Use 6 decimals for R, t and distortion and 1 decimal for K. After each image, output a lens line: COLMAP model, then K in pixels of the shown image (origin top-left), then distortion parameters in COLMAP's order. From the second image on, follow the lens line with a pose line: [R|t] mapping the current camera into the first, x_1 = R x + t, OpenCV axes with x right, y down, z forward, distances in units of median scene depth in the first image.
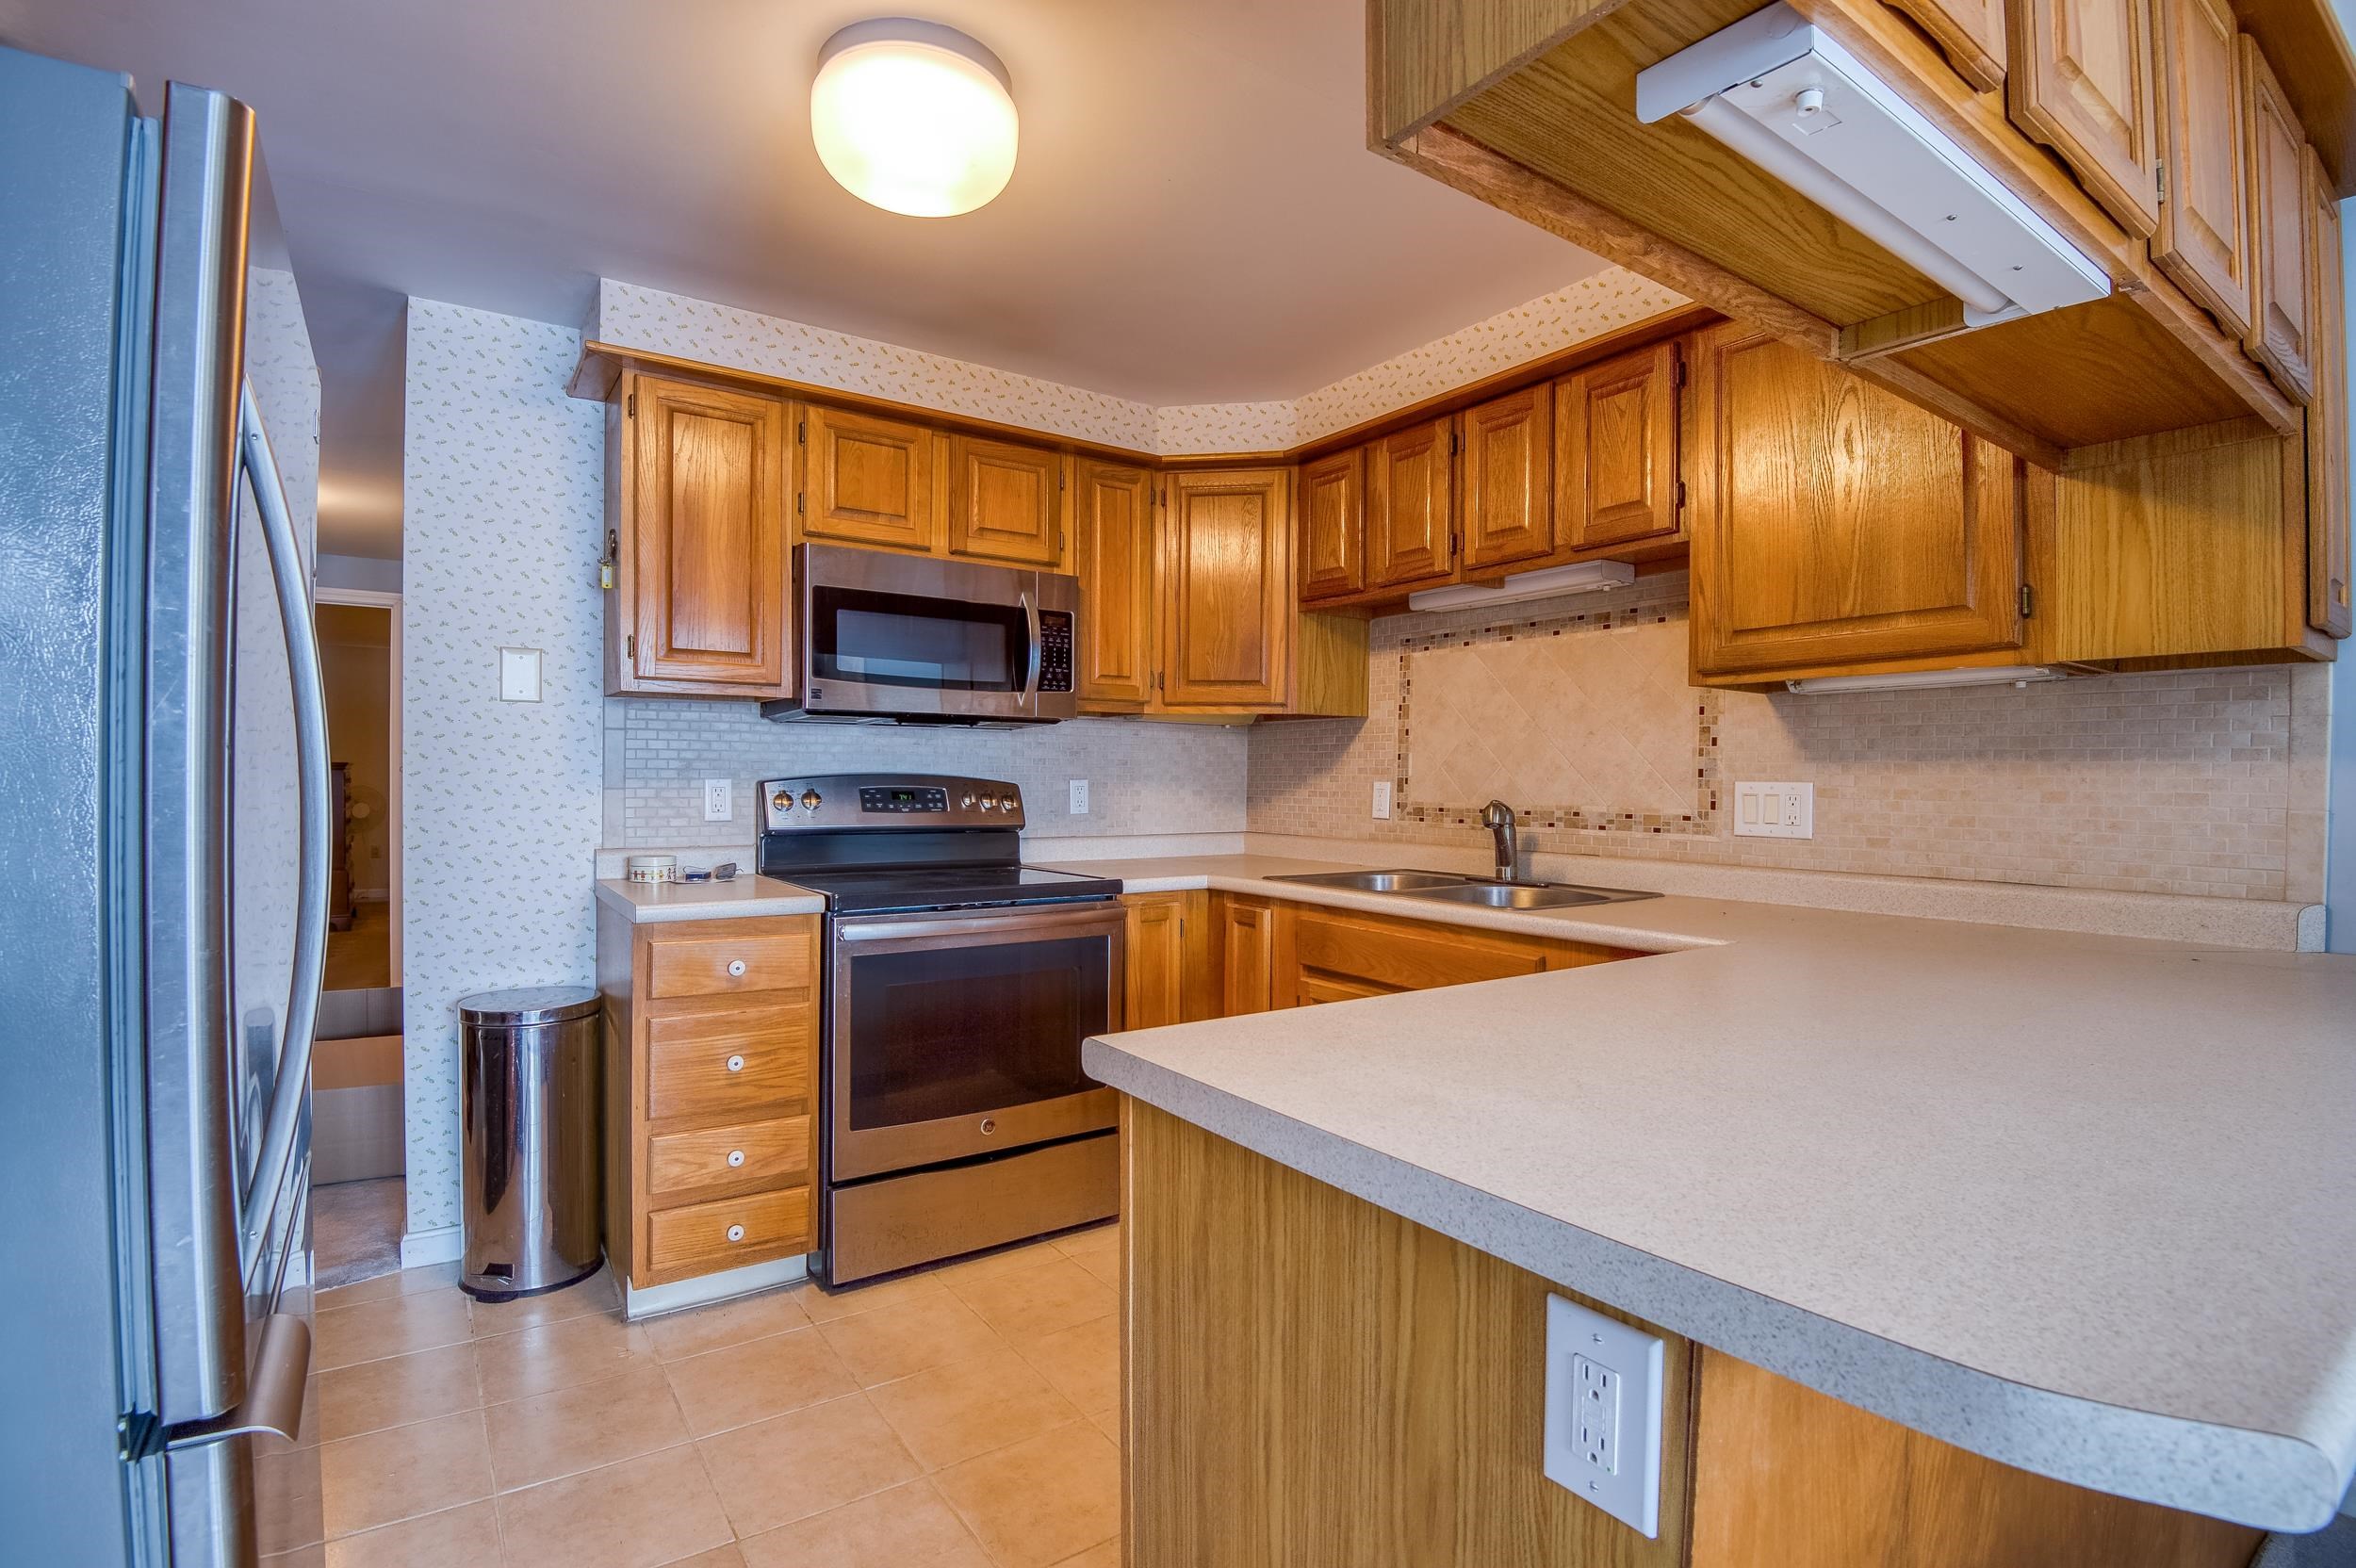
lens RADIAL K [[1075.4, 0, 1140.7], [0, 1075.4, 780.7], [0, 0, 1]] dist [-0.029255, -0.000349]
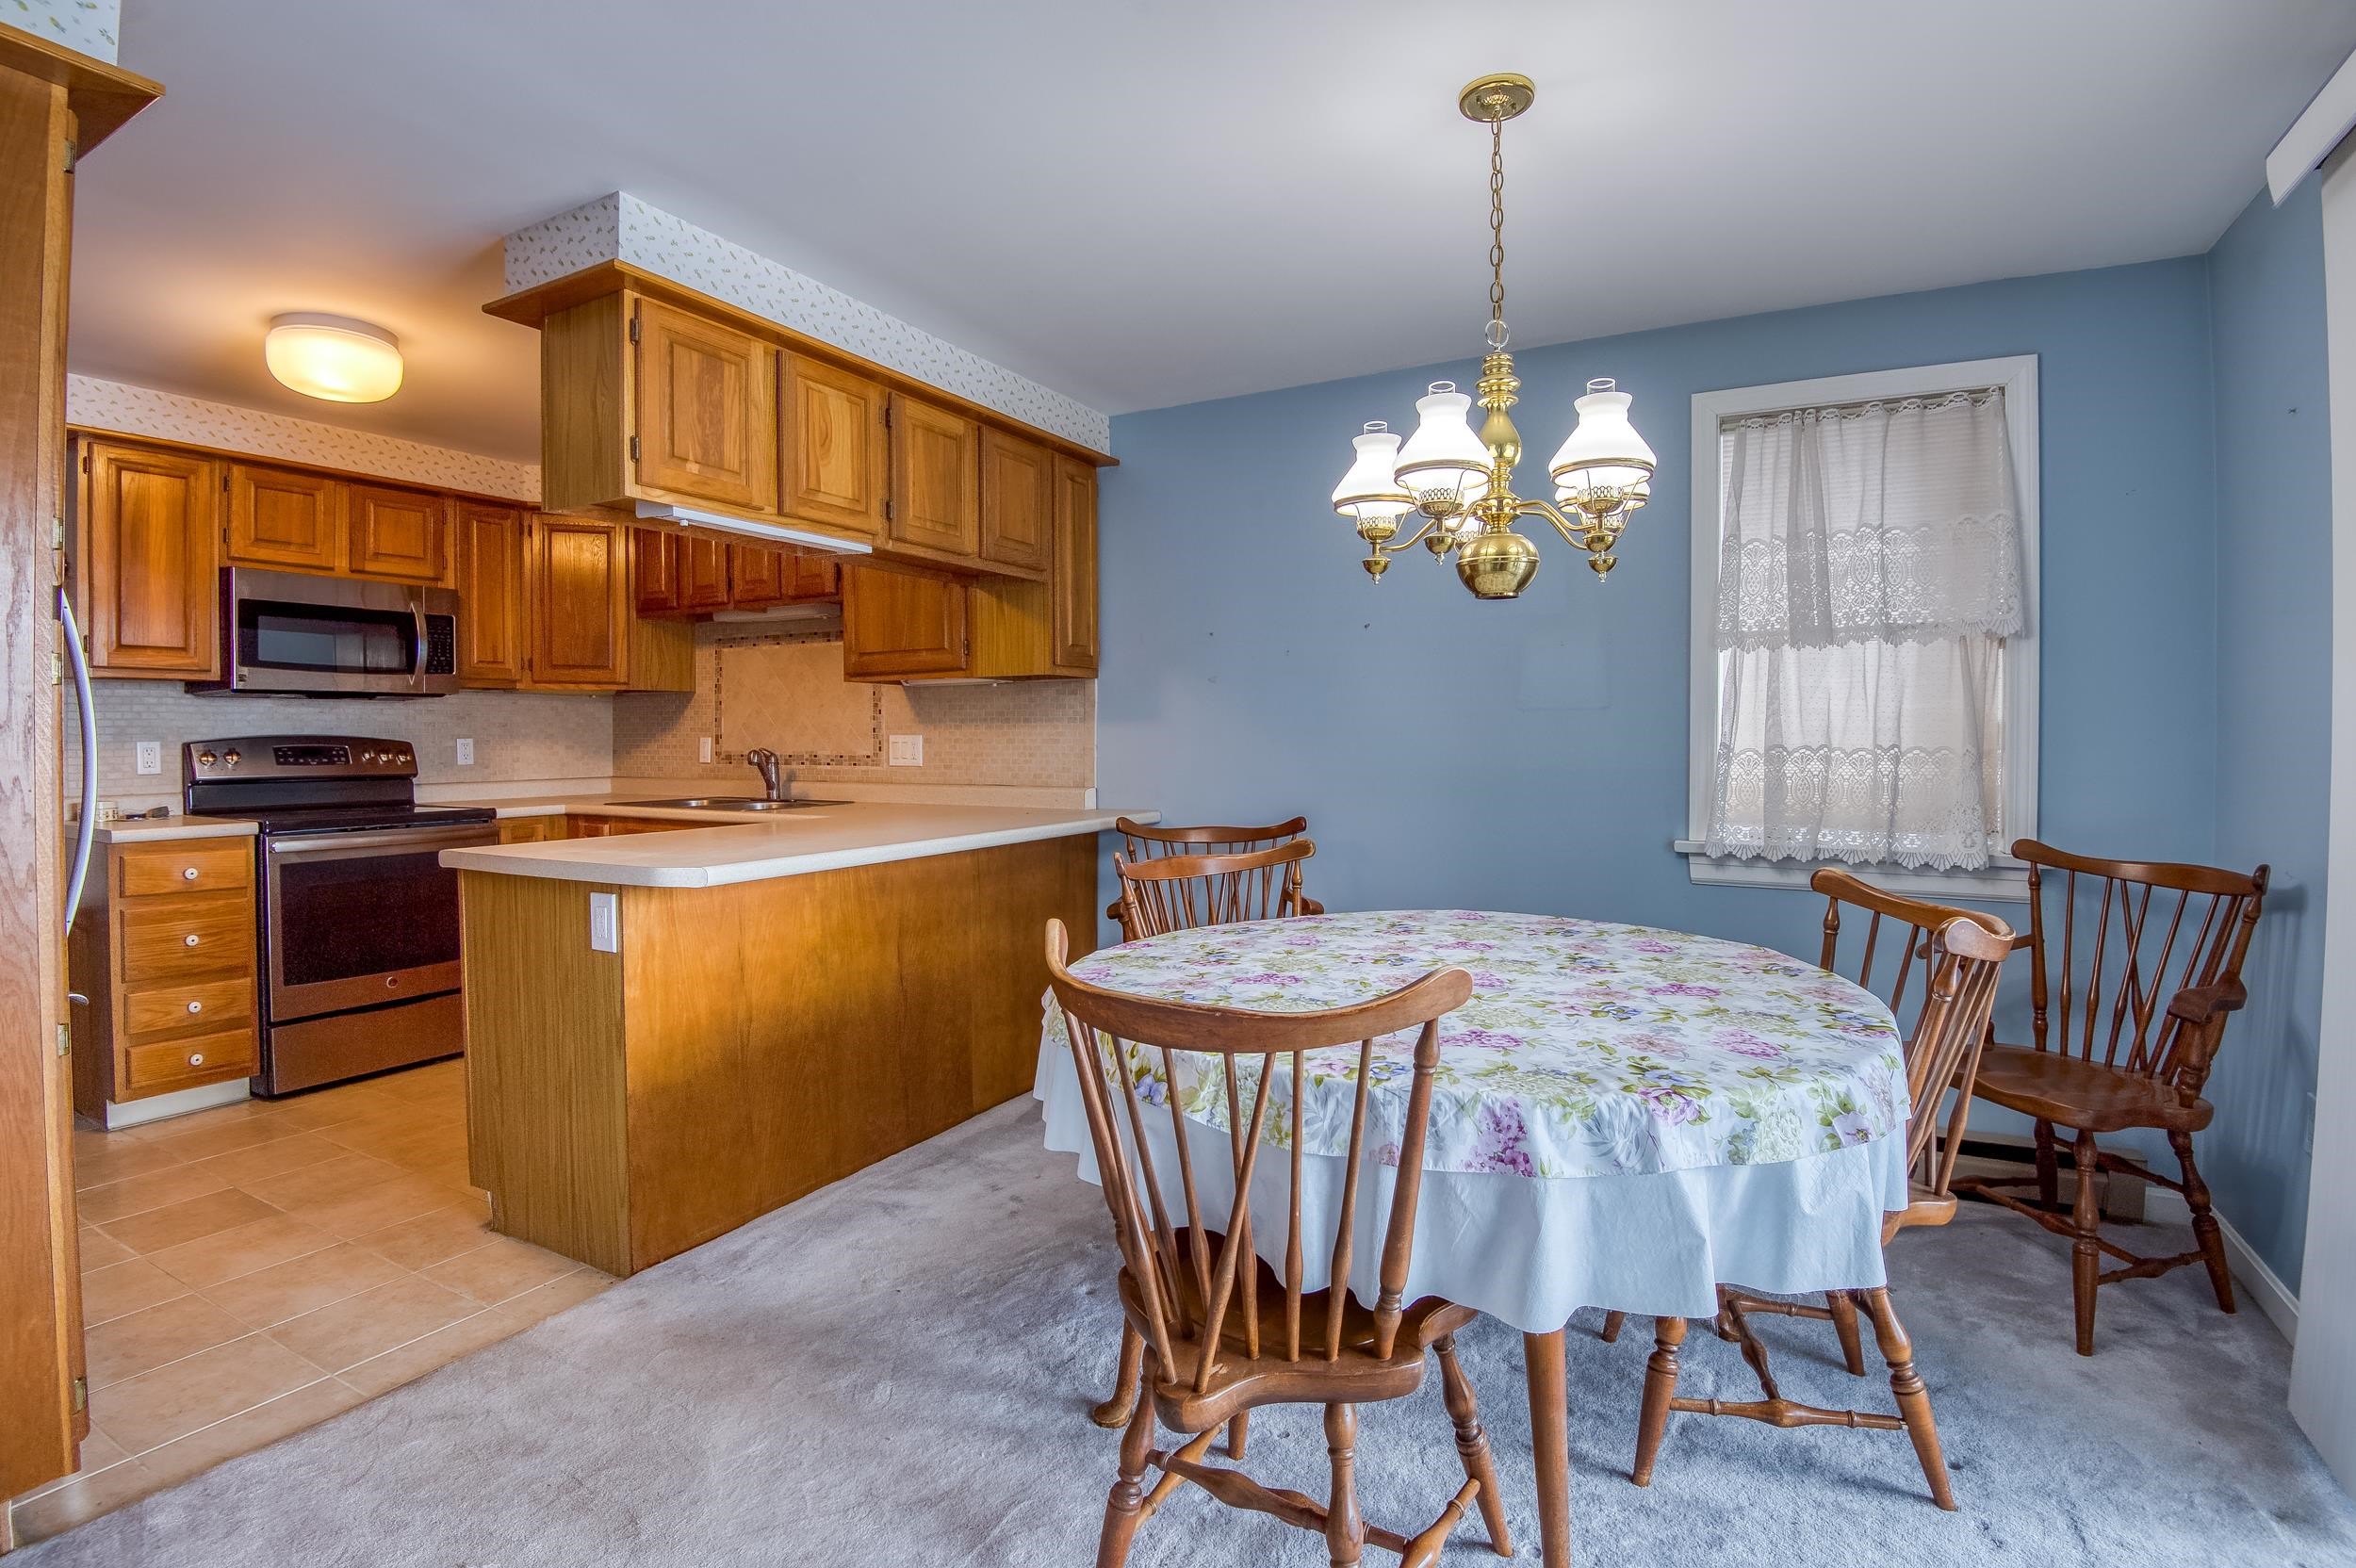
lens RADIAL K [[1129.8, 0, 1170.5], [0, 1129.8, 754.2], [0, 0, 1]] dist [-0.051877, -0.007034]
pose [[0.885035, -0.017613, 0.465191, 0.096104], [0.009938, 0.999771, 0.018945, 0.001662], [-0.465419, -0.012144, 0.885007, -0.730171]]
